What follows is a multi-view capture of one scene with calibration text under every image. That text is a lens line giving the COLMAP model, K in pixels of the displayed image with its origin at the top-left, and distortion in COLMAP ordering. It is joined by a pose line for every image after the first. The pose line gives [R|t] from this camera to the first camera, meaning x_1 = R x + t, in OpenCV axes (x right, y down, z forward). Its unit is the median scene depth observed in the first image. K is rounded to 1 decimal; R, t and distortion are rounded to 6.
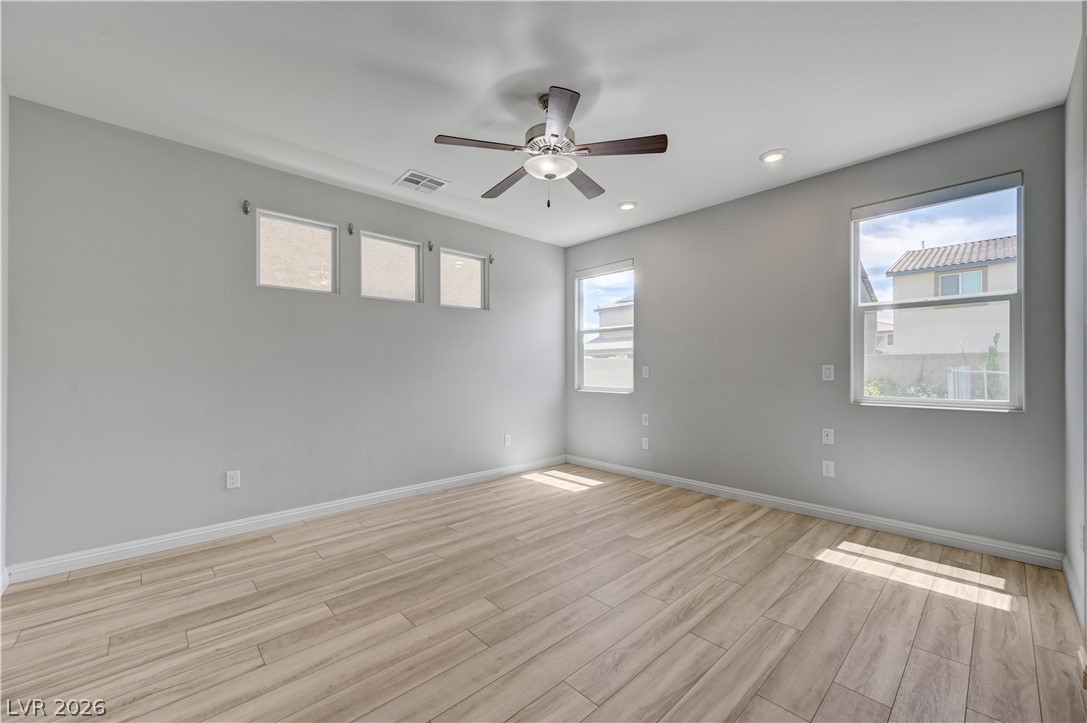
lens RADIAL K [[429.9, 0, 543.9], [0, 429.9, 365.5], [0, 0, 1]] dist [-0.002913, -0.000667]
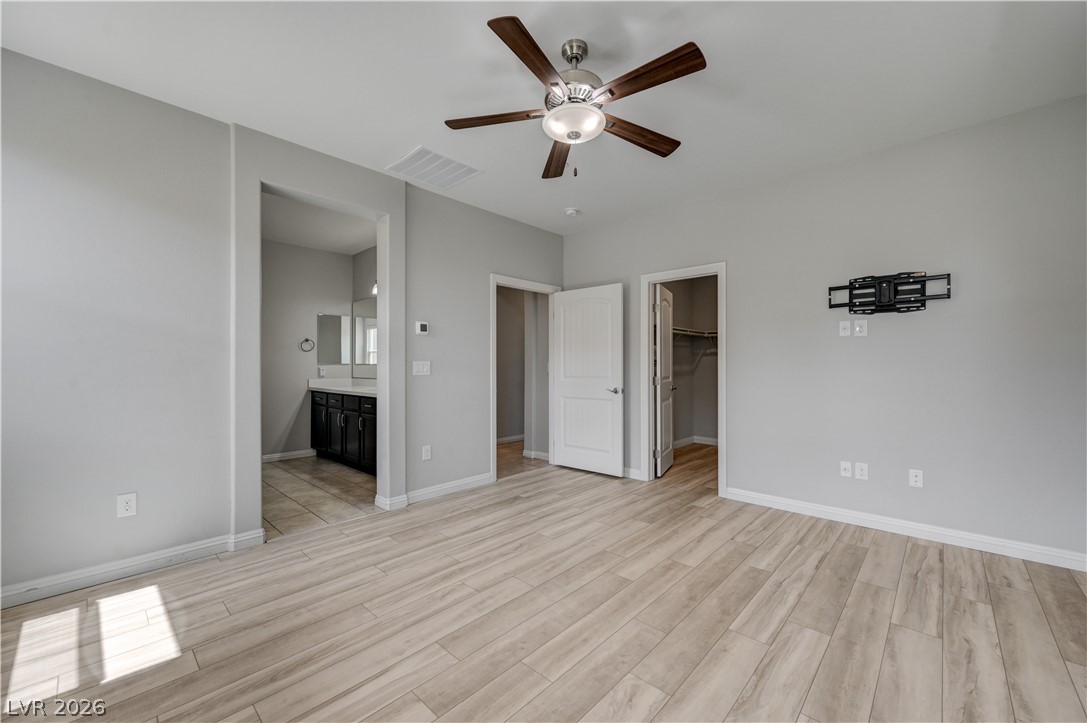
lens RADIAL K [[429.9, 0, 539.1], [0, 429.9, 363.9], [0, 0, 1]] dist [-0.002913, -0.000667]
pose [[-0.998469, 0.004839, -0.055099, 0.129372], [0.005459, 0.999923, -0.011101, 0.017698], [0.055041, -0.011385, -0.998419, 1.816340]]
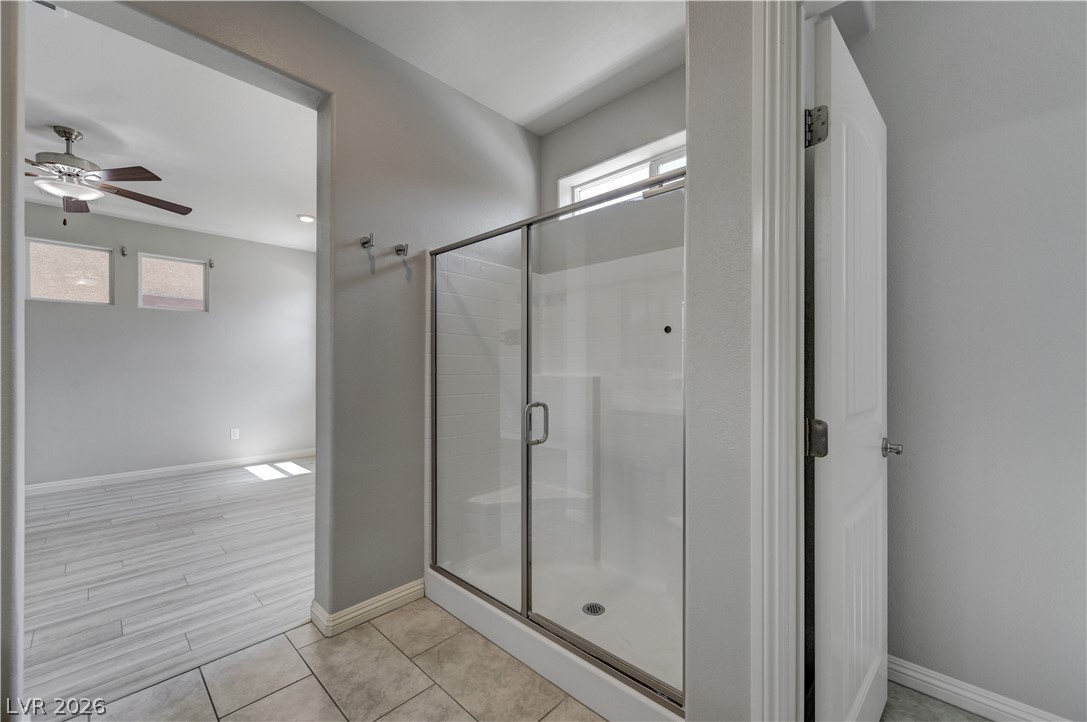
lens RADIAL K [[429.9, 0, 544.2], [0, 429.9, 365.1], [0, 0, 1]] dist [-0.002913, -0.000667]
pose [[0.998315, -0.001177, 0.058009, 1.188254], [0.000761, 0.999974, 0.007192, -0.006825], [-0.058016, -0.007136, 0.998290, -0.199338]]
